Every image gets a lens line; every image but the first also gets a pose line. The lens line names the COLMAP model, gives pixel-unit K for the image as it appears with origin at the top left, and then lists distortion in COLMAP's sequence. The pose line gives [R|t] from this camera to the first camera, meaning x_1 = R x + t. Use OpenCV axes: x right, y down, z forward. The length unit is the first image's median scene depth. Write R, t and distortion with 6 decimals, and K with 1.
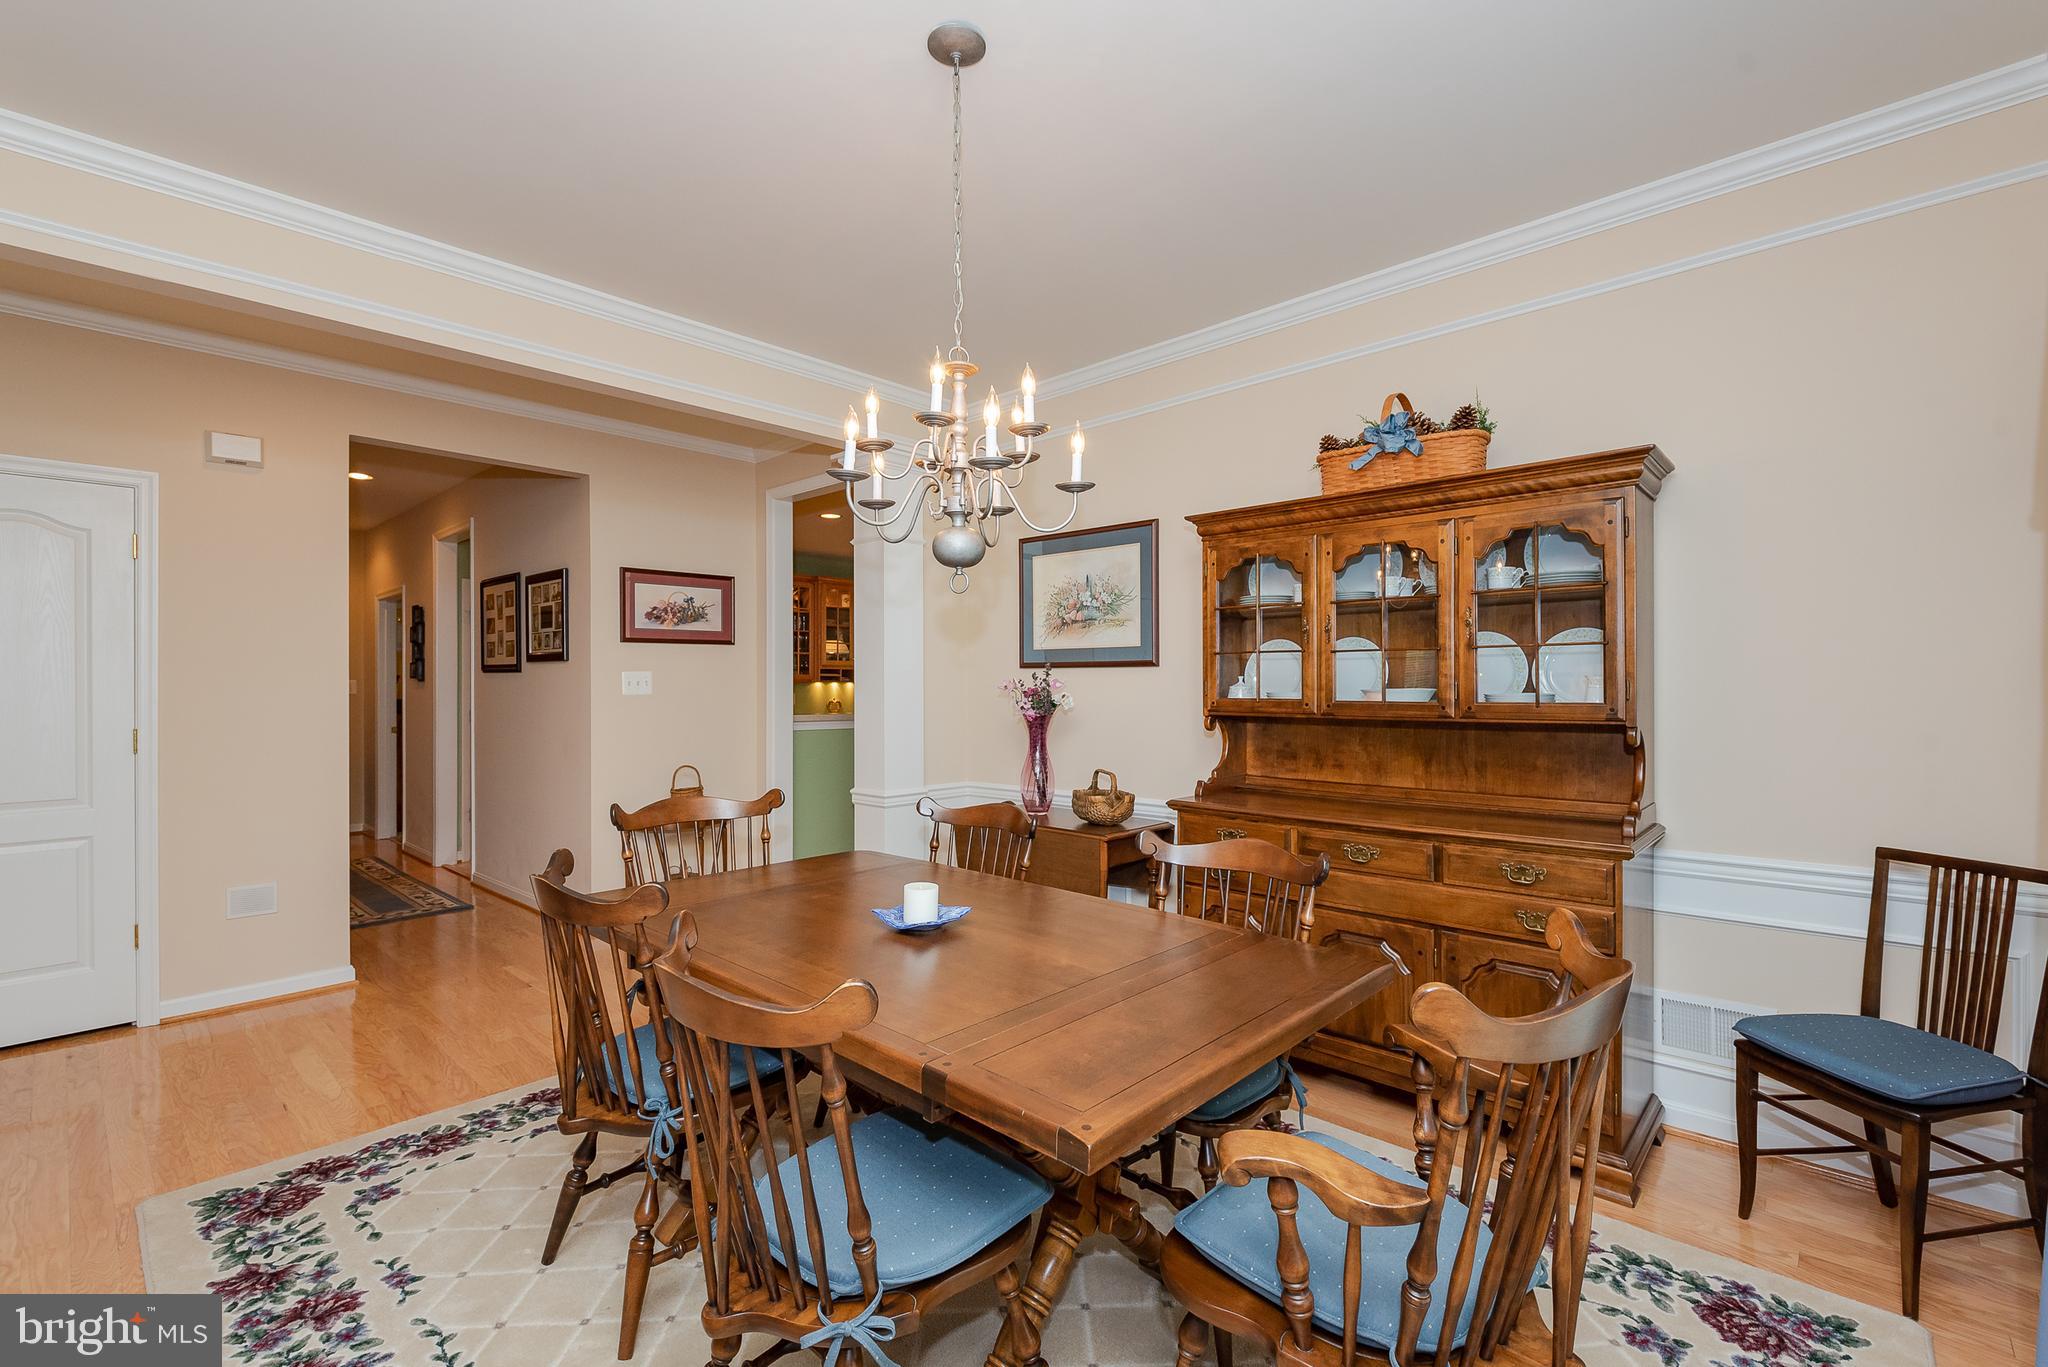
lens RADIAL K [[895.0, 0, 1024.0], [0, 895.0, 683.5], [0, 0, 1]] dist [-0.000629, 0.000154]
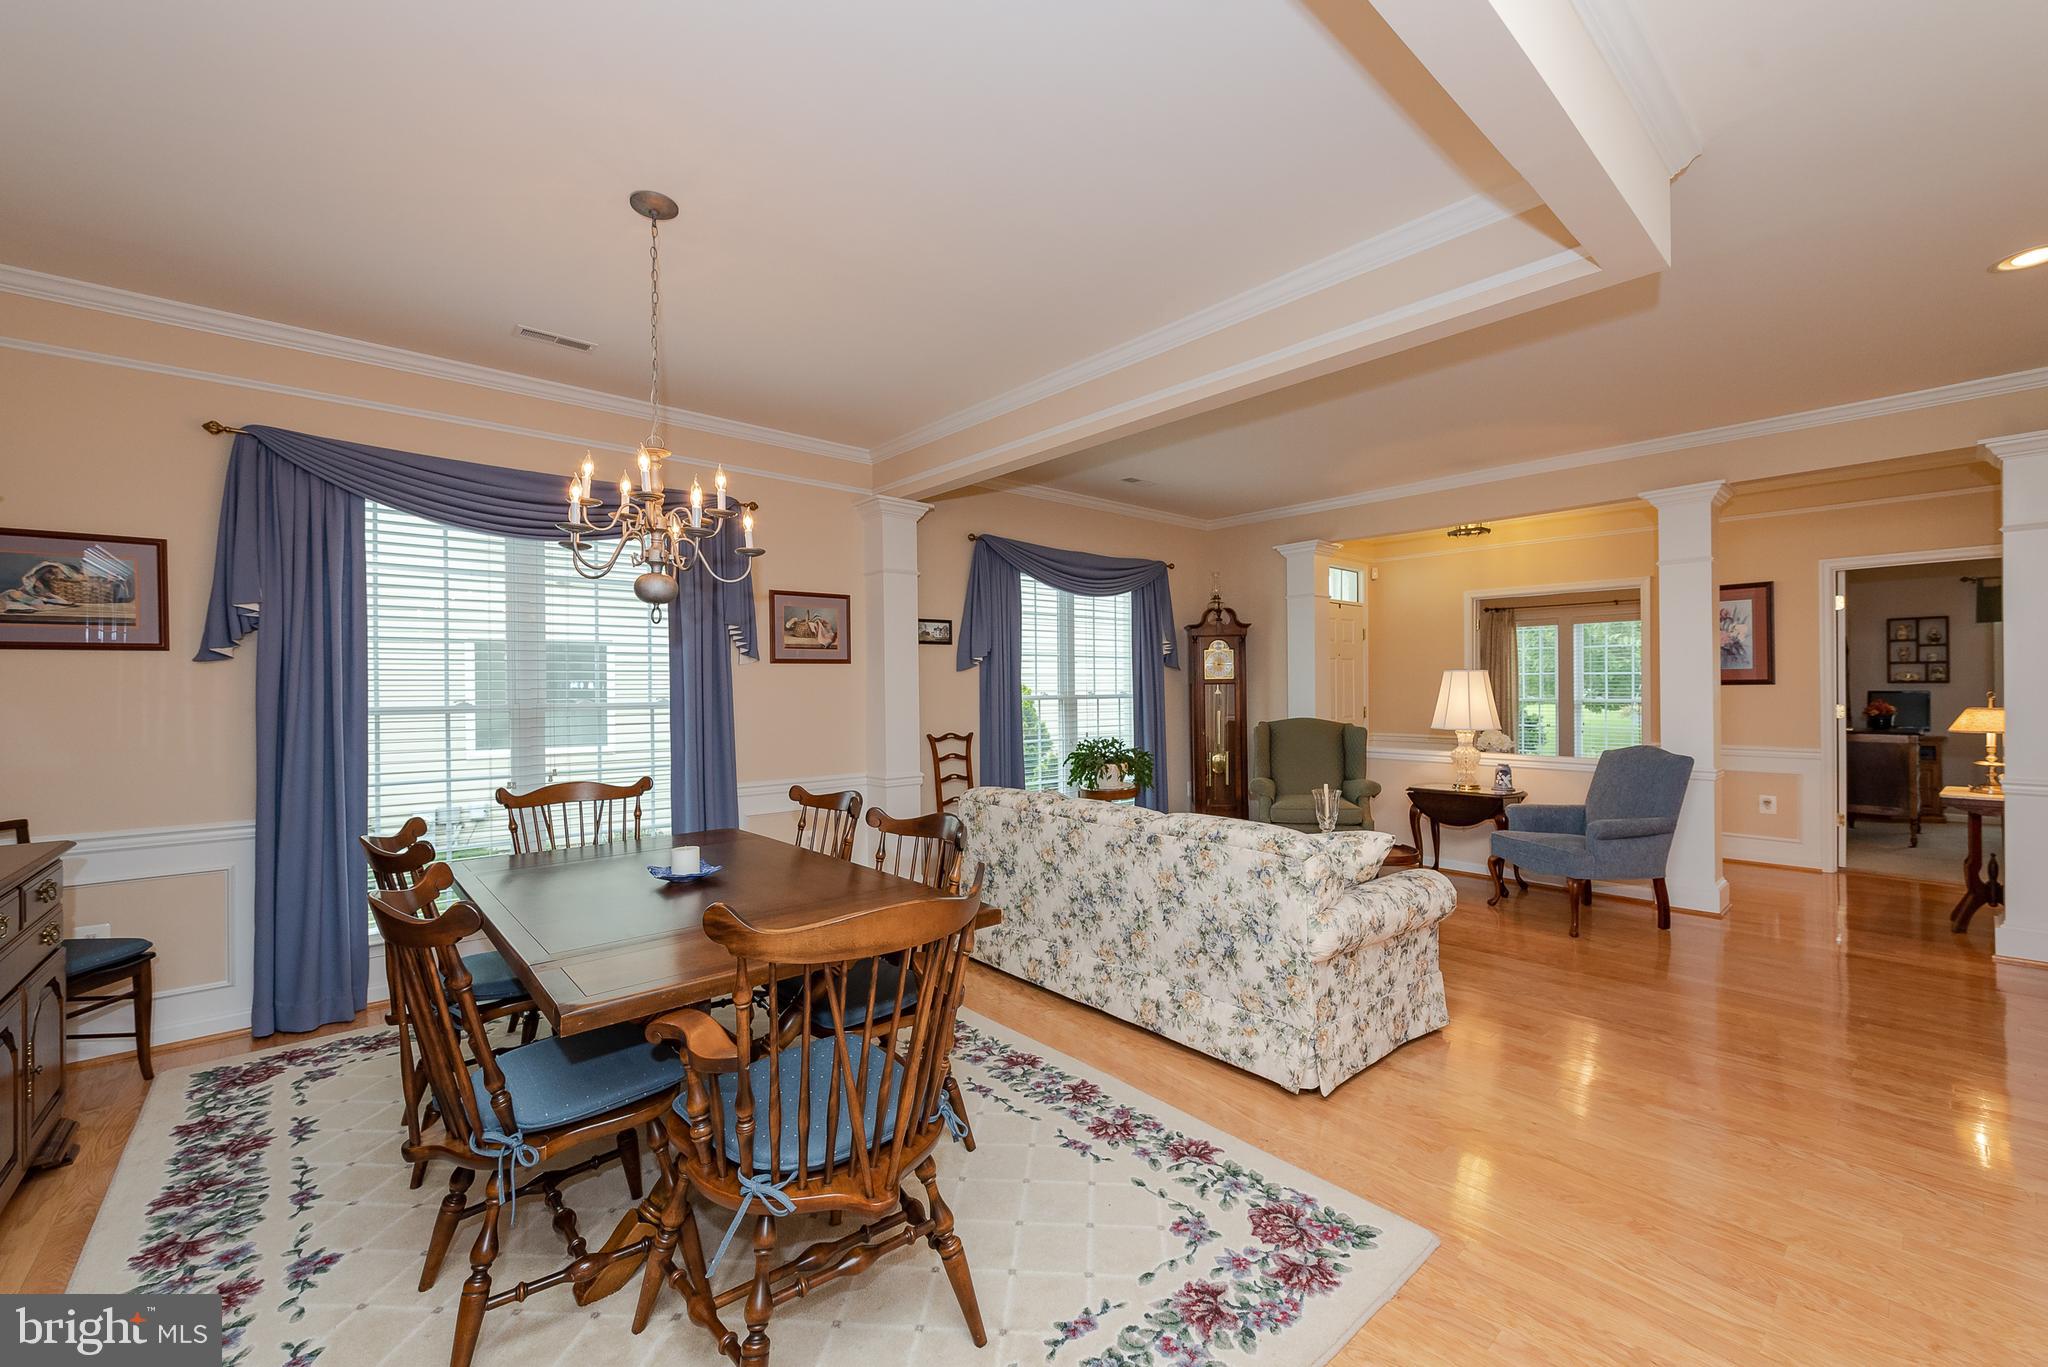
lens RADIAL K [[824.0, 0, 1047.1], [0, 824.0, 686.9], [0, 0, 1]] dist [0.020591, 0.000004]
pose [[-0.996699, 0.009481, 0.080627, -0.610641], [0.009113, 0.999946, -0.004932, -0.003721], [-0.080670, -0.004181, -0.996732, 1.794007]]
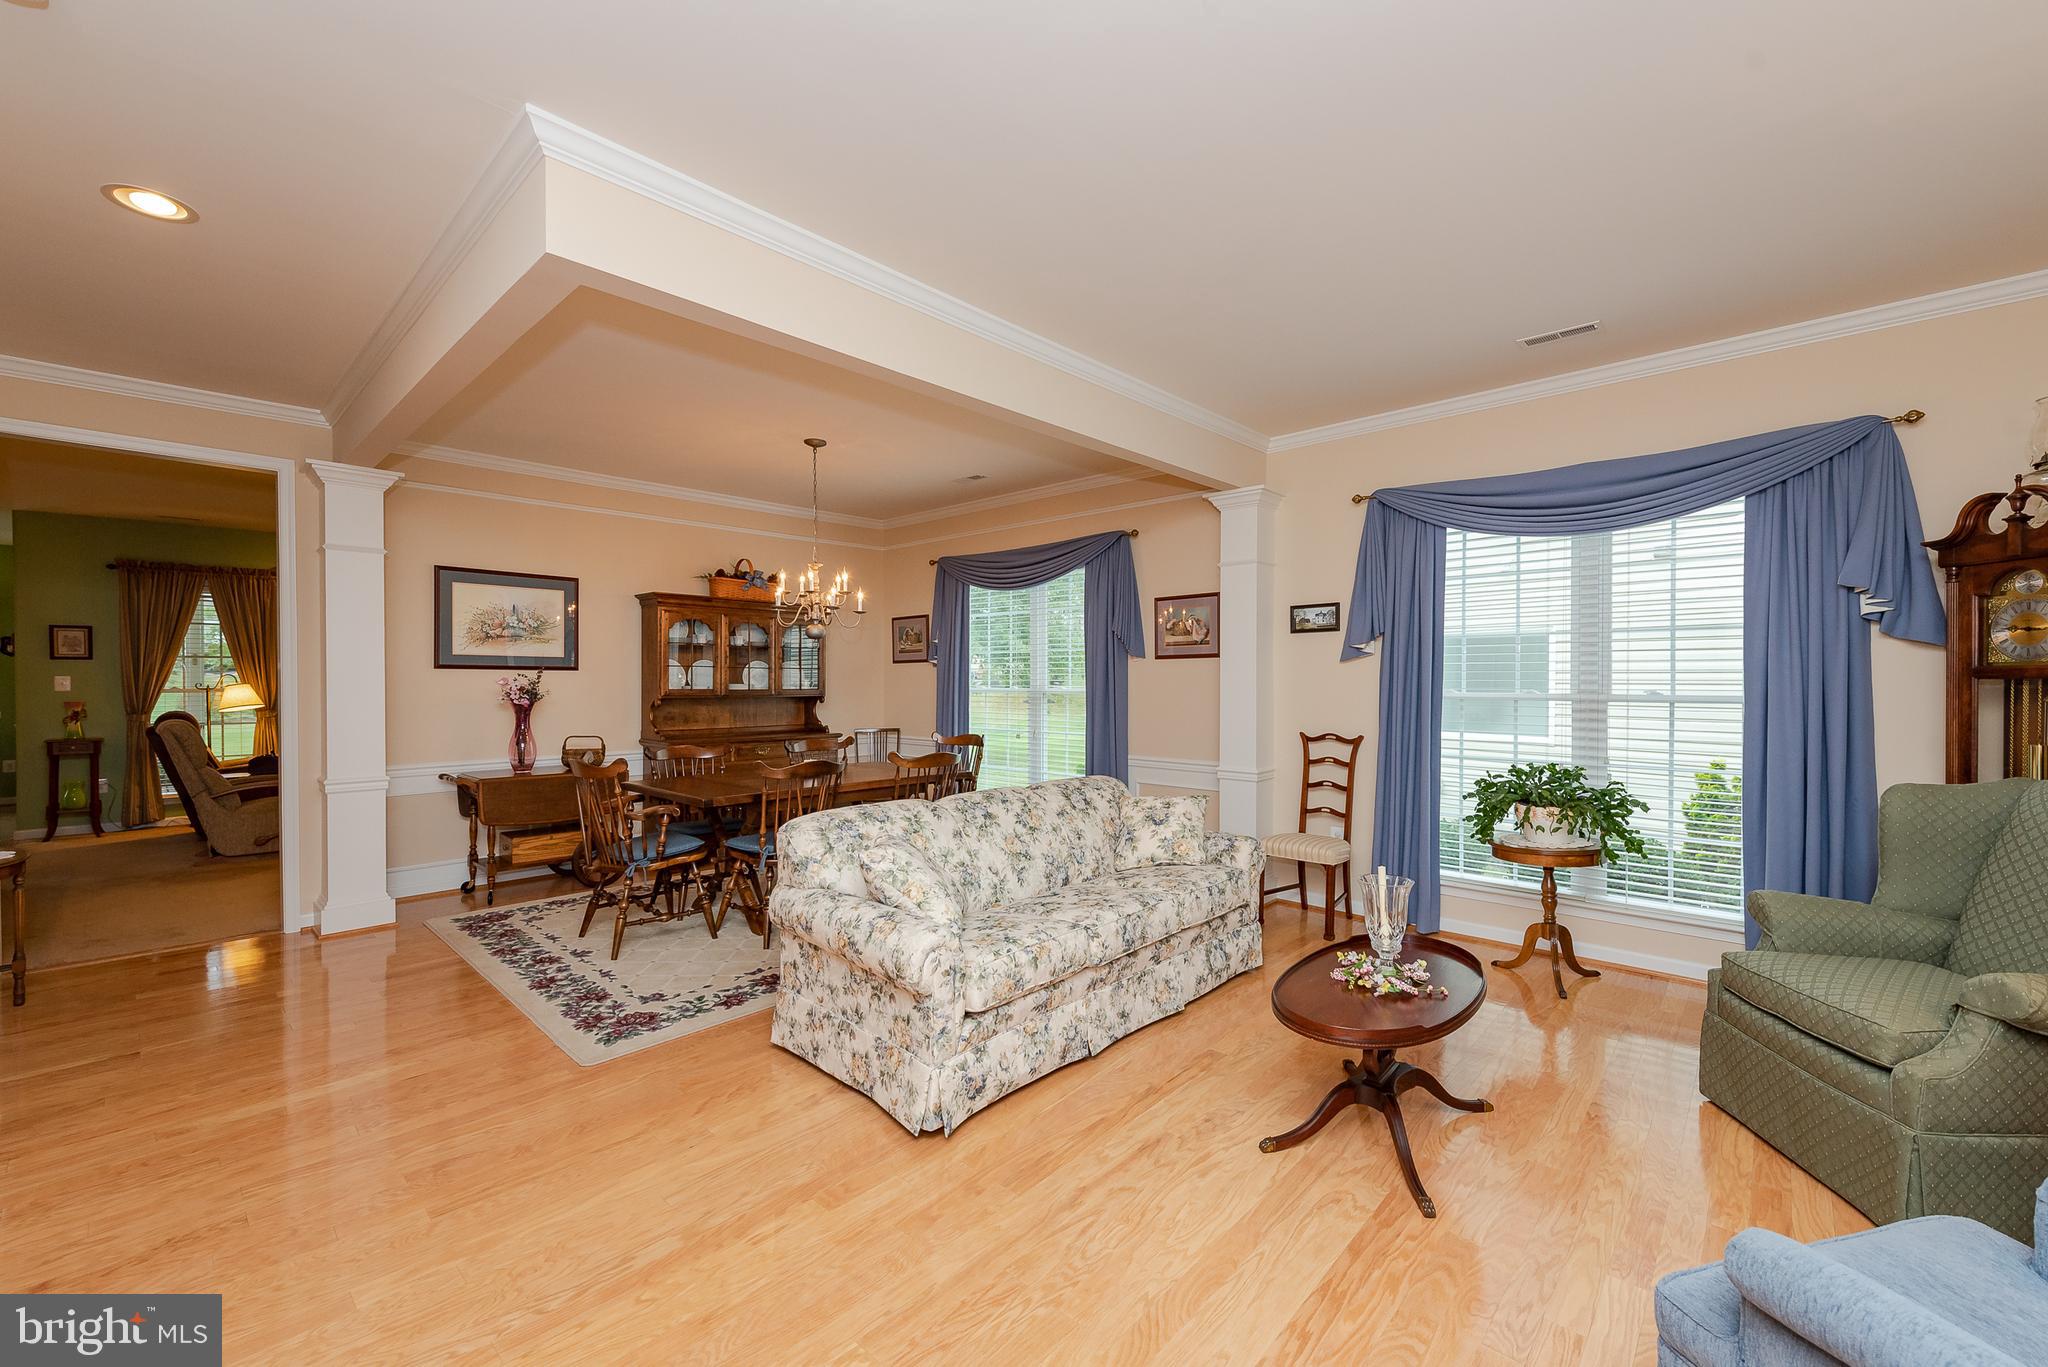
lens RADIAL K [[821.6, 0, 1018.5], [0, 821.6, 688.8], [0, 0, 1]] dist [-0.003191, -0.000224]
pose [[-0.004348, -0.003842, 0.999983, -2.085006], [-0.008300, 0.999958, 0.003806, 0.001825], [-0.999956, -0.008284, -0.004379, 0.332631]]
